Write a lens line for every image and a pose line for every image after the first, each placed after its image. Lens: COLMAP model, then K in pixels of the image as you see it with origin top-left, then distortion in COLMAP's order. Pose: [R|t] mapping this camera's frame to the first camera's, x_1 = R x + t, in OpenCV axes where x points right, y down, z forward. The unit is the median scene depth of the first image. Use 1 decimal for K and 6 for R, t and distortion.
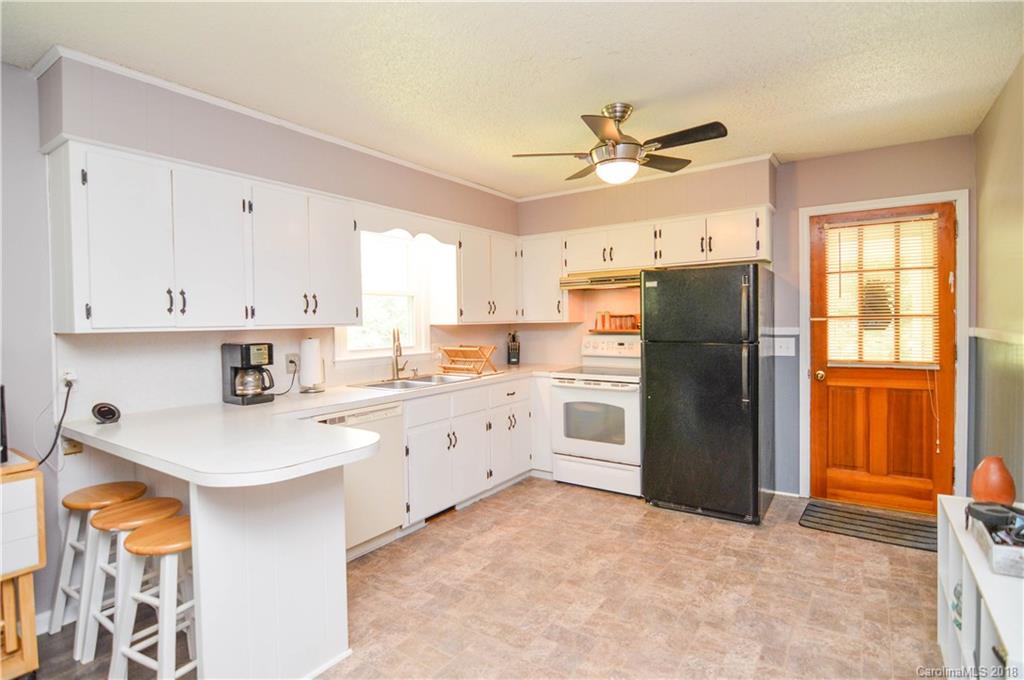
lens RADIAL K [[523.1, 0, 511.8], [0, 523.1, 337.0], [0, 0, 1]] dist [-0.010370, -0.003694]
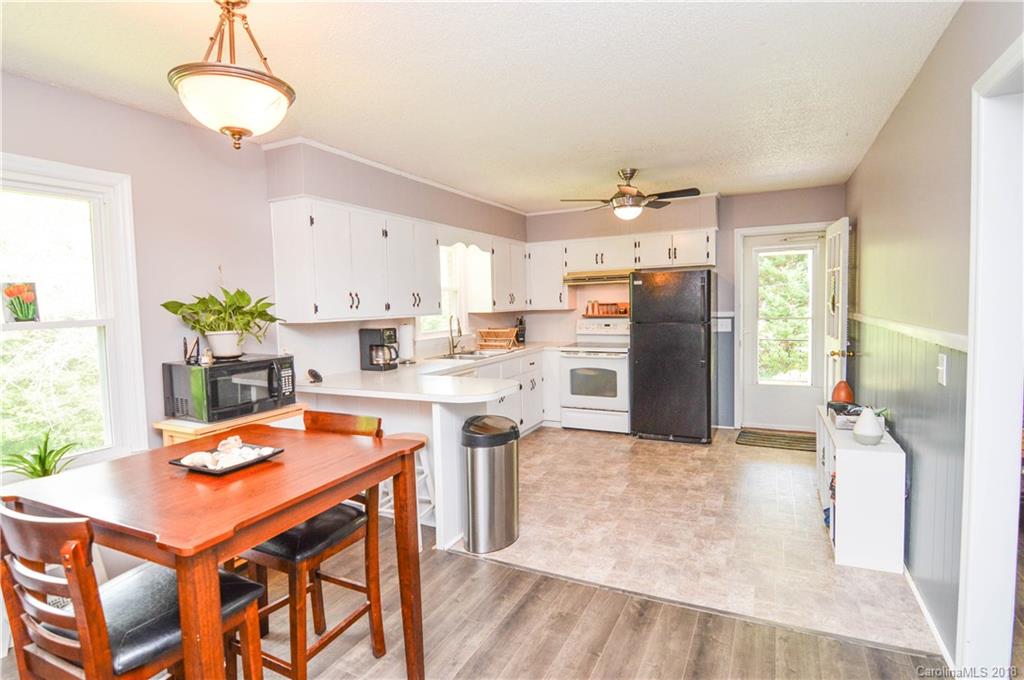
lens RADIAL K [[540.3, 0, 508.9], [0, 540.3, 338.1], [0, 0, 1]] dist [-0.000579, 0.000862]
pose [[0.989827, -0.018482, 0.141072, -0.274254], [0.013781, 0.999319, 0.034231, -0.004938], [-0.141609, -0.031939, 0.989407, -0.388037]]
